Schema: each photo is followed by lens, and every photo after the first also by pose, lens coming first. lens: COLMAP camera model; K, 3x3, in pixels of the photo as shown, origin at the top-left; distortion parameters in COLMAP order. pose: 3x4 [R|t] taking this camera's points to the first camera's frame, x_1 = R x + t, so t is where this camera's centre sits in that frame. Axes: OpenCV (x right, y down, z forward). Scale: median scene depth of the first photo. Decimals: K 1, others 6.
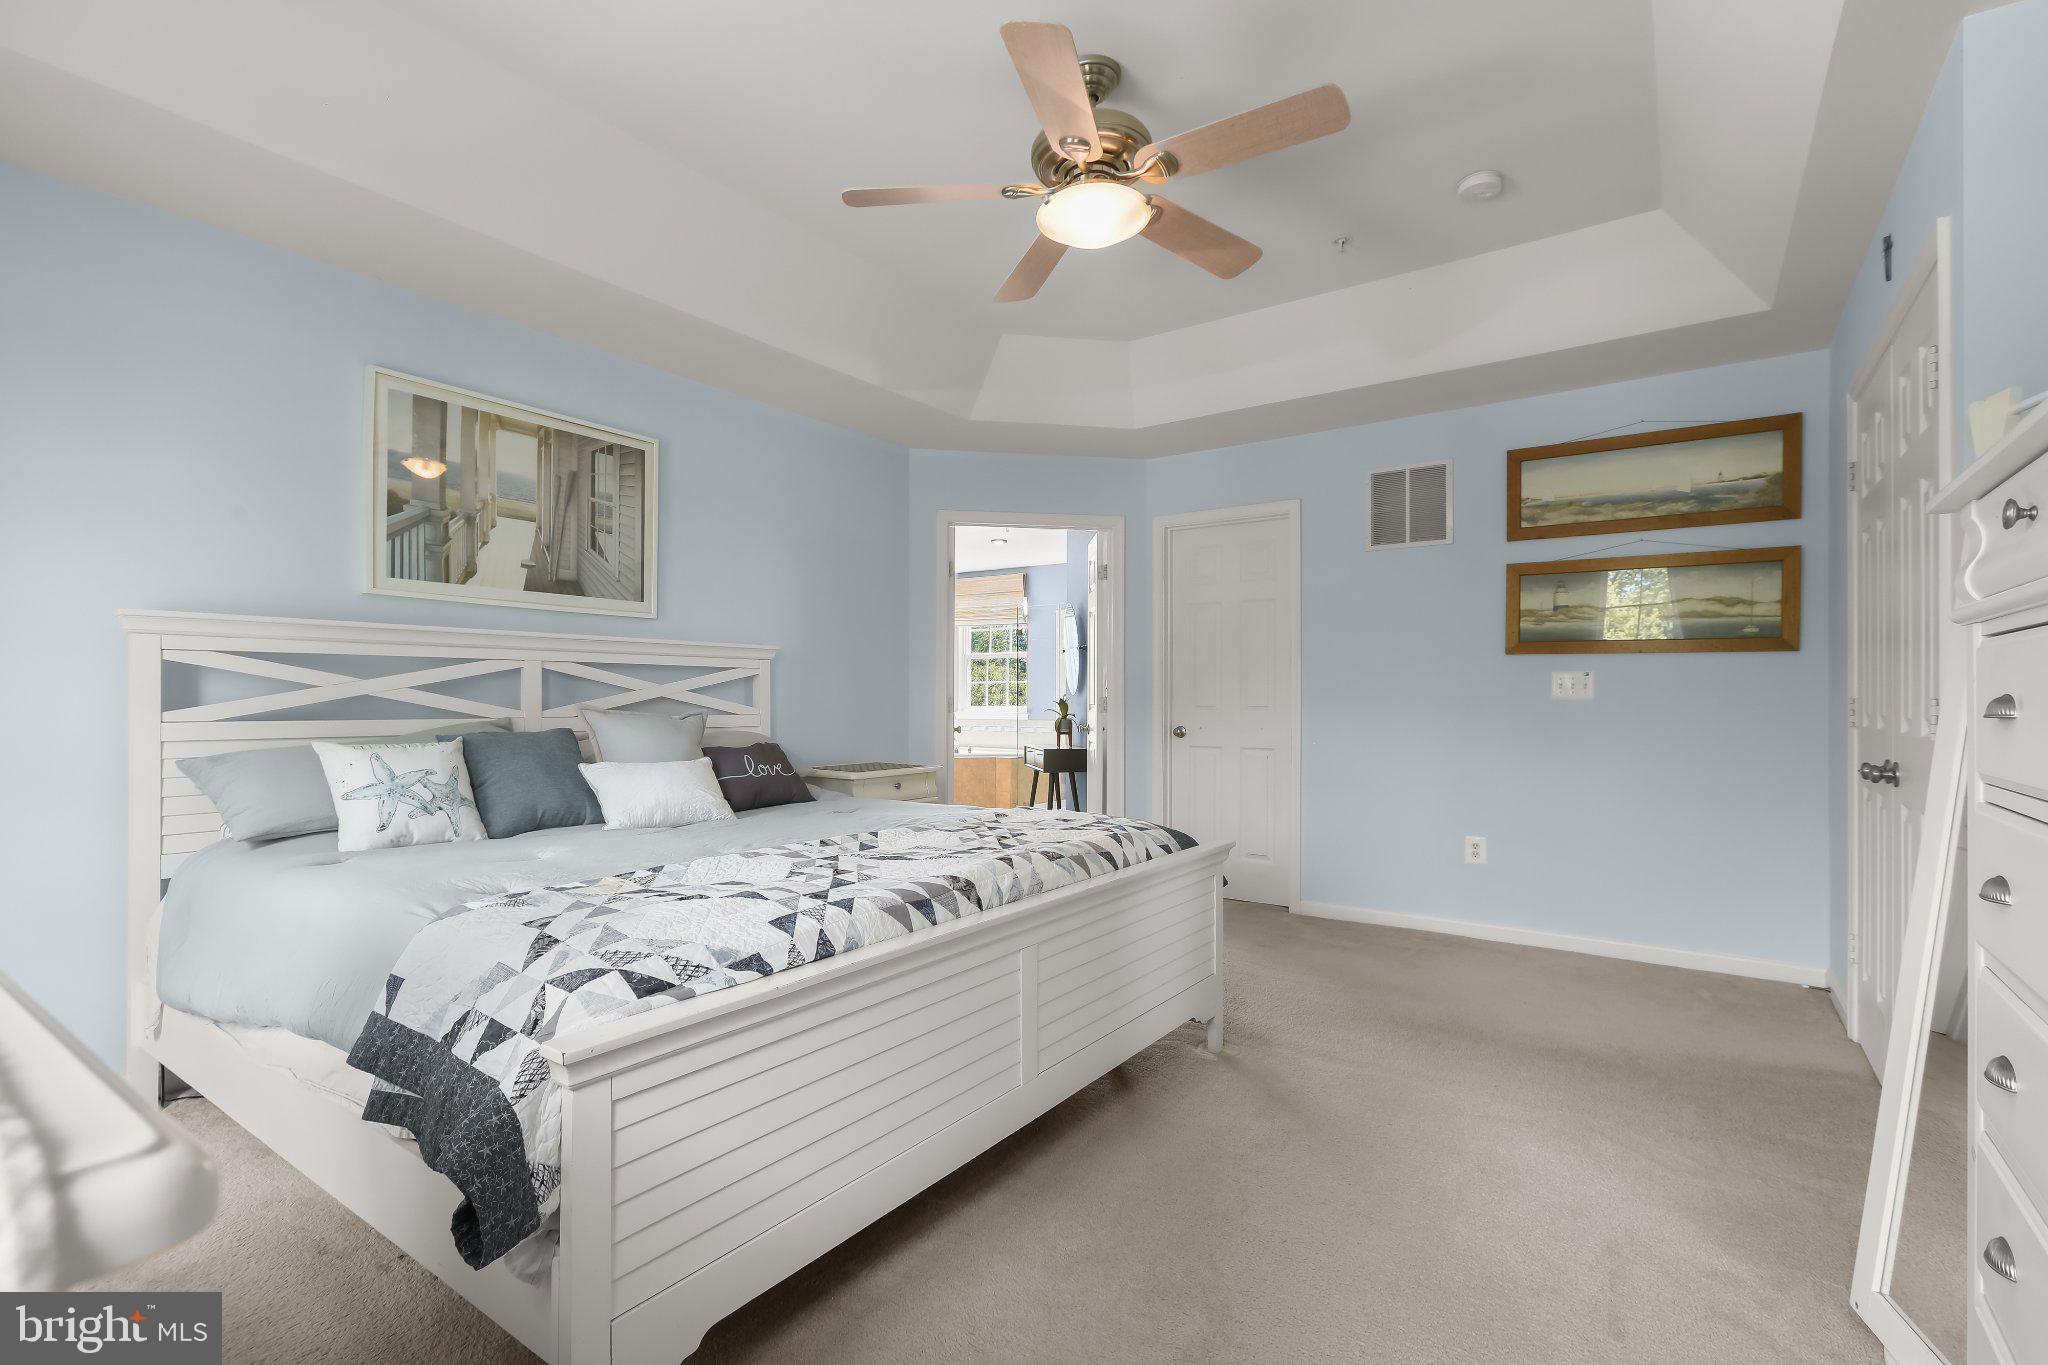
lens RADIAL K [[941.9, 0, 1023.7], [0, 941.9, 701.4], [0, 0, 1]] dist [0.002032, 0.000769]
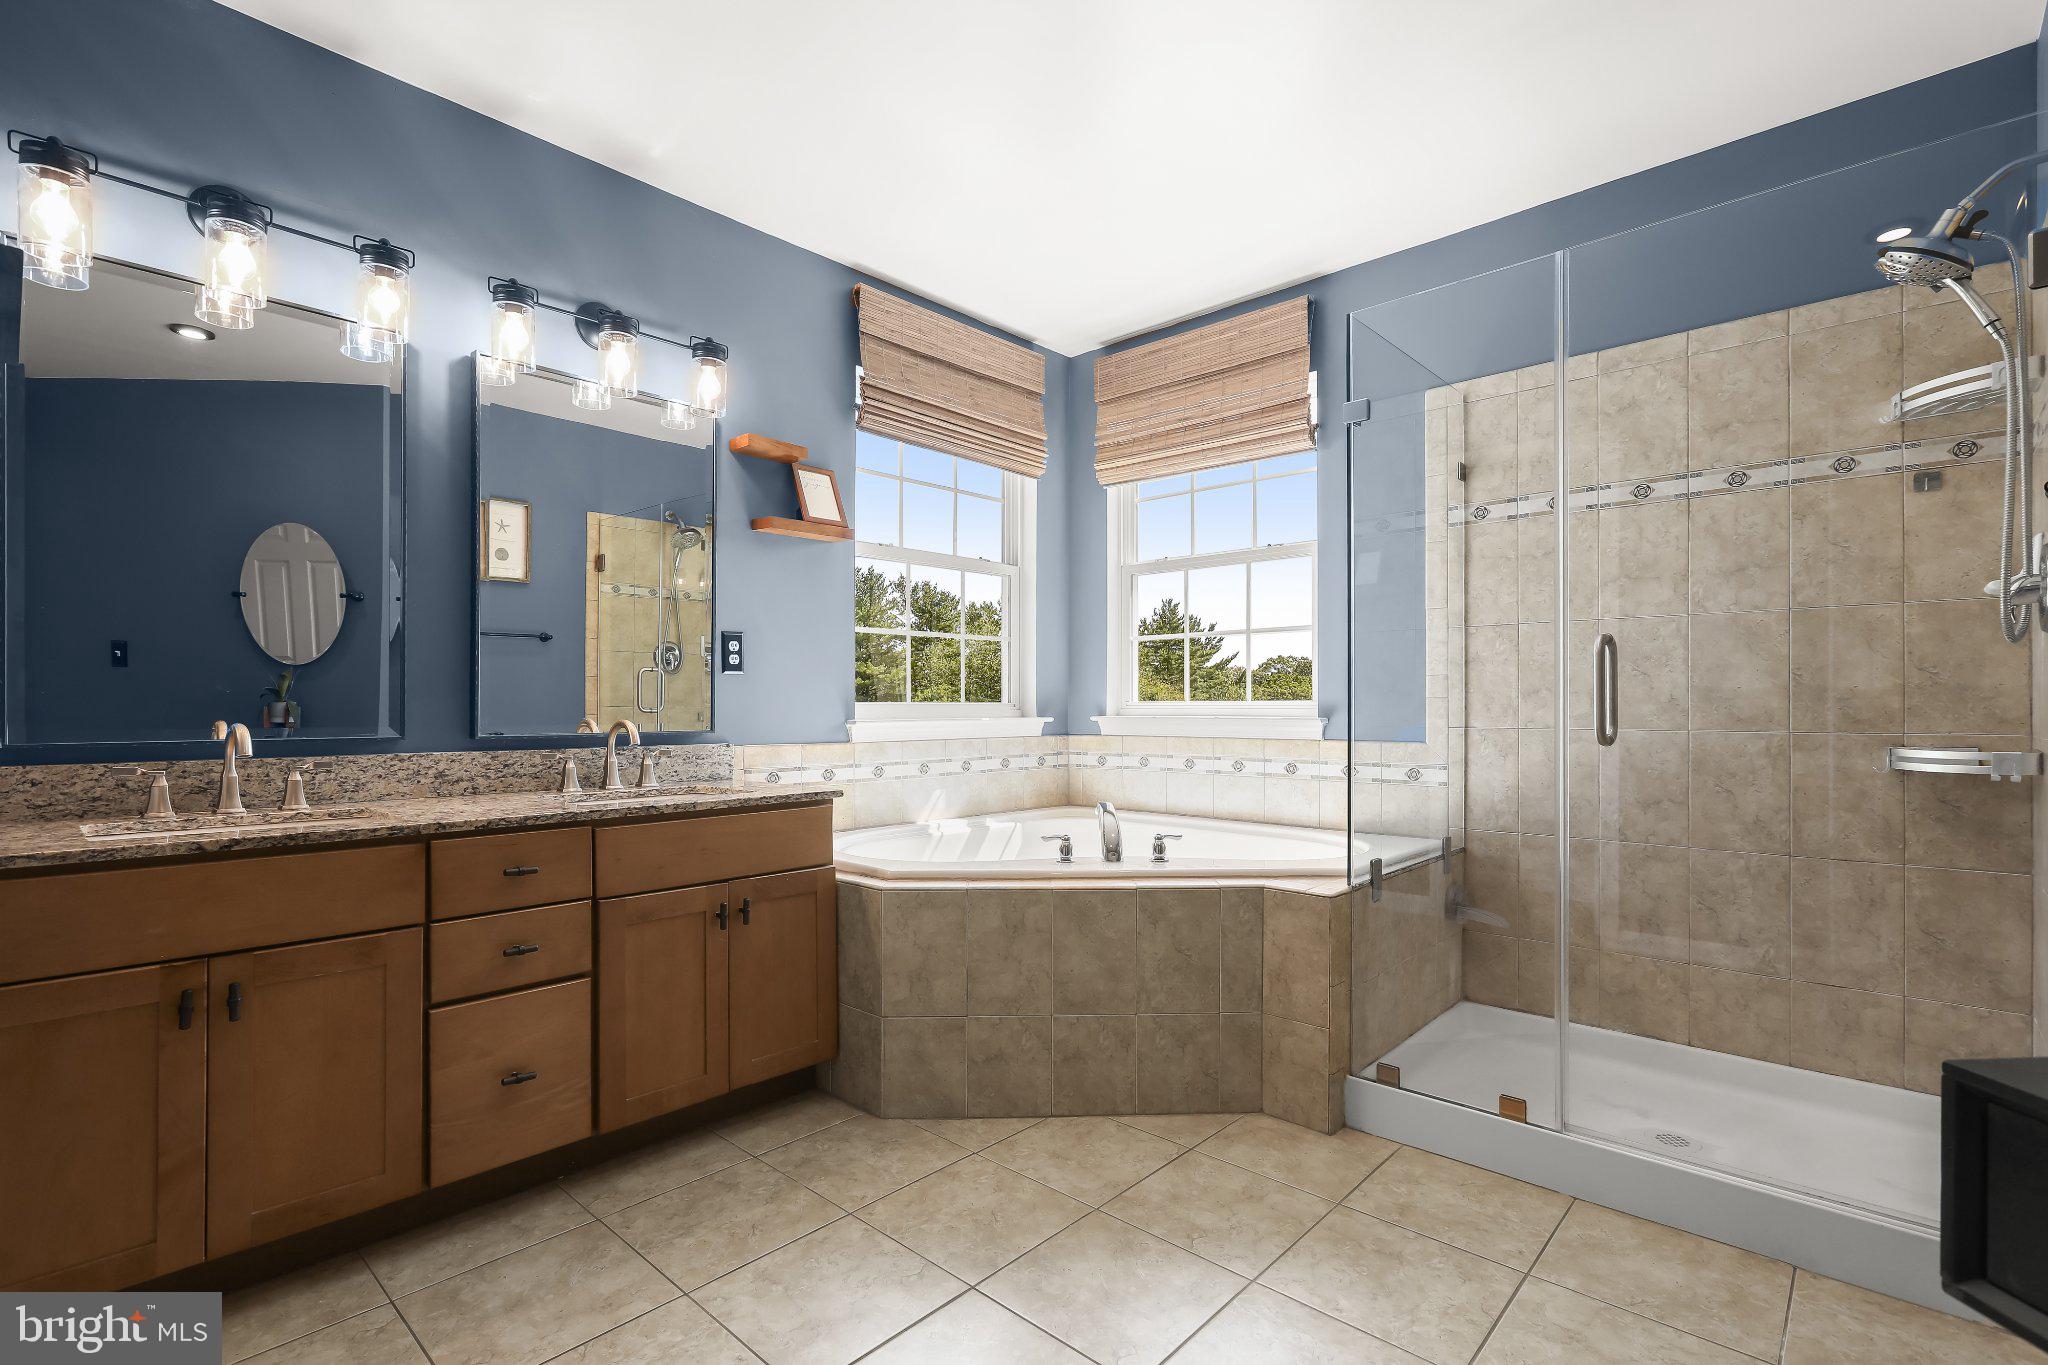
lens RADIAL K [[941.9, 0, 1023.7], [0, 941.9, 701.4], [0, 0, 1]] dist [0.002032, 0.000769]
pose [[0.992035, -0.002709, -0.125937, -0.058002], [0.002632, 0.999996, -0.000779, 0.005062], [0.125938, 0.000442, 0.992038, 0.658252]]
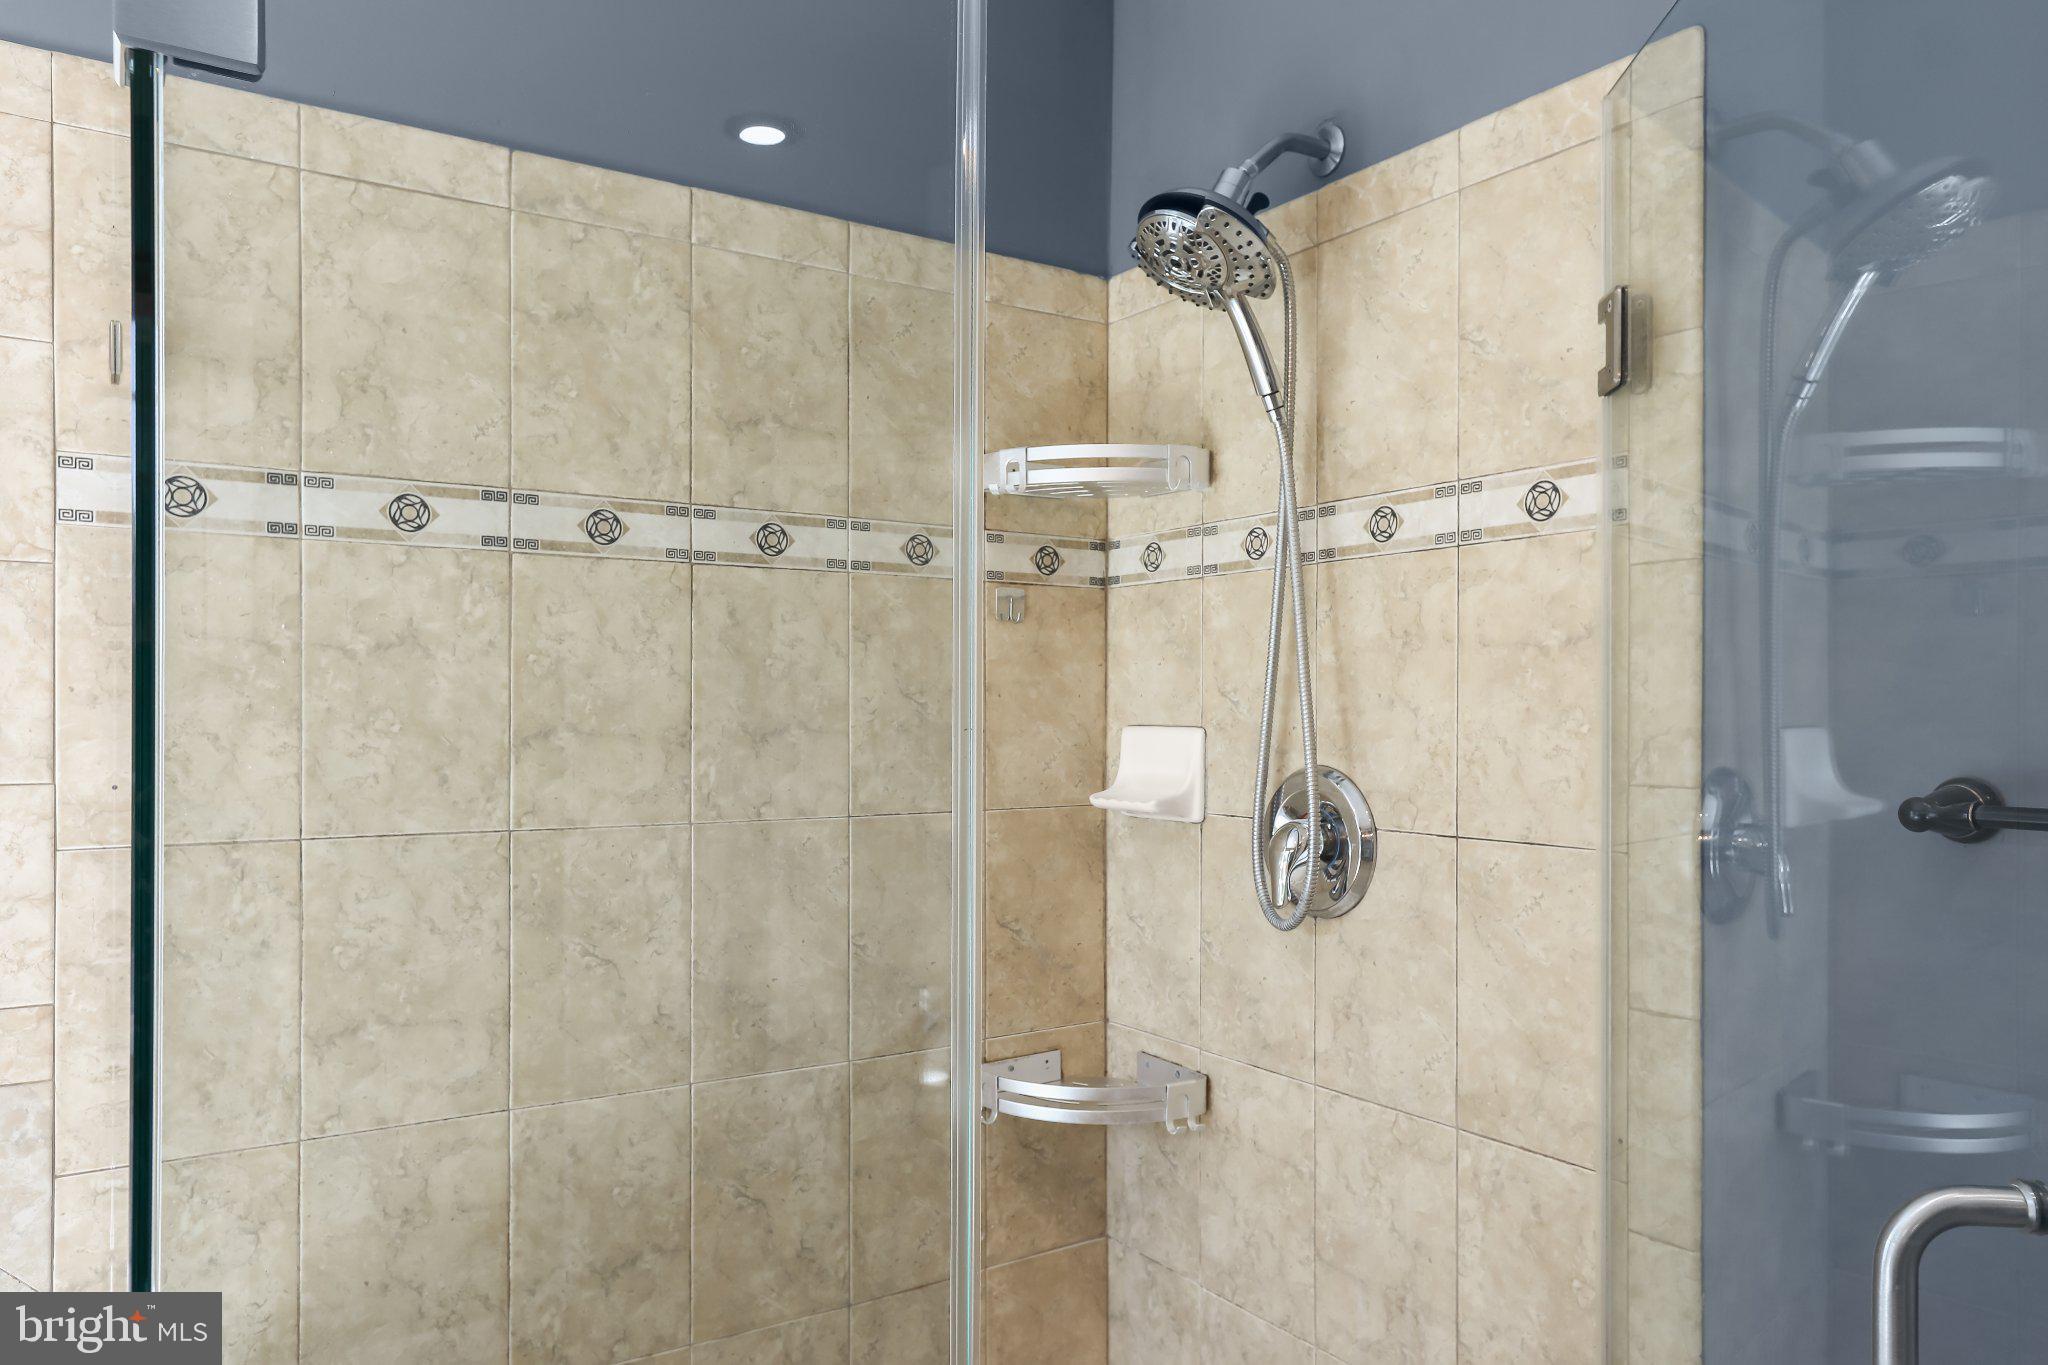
lens RADIAL K [[1419.1, 0, 1023.9], [0, 1419.1, 717.5], [0, 0, 1]] dist [0.002081, 0.002947]
pose [[0.363605, -0.002761, 0.931549, -0.056697], [-0.005881, 0.999969, 0.005259, -0.031705], [-0.931535, -0.007391, 0.363578, 0.832437]]
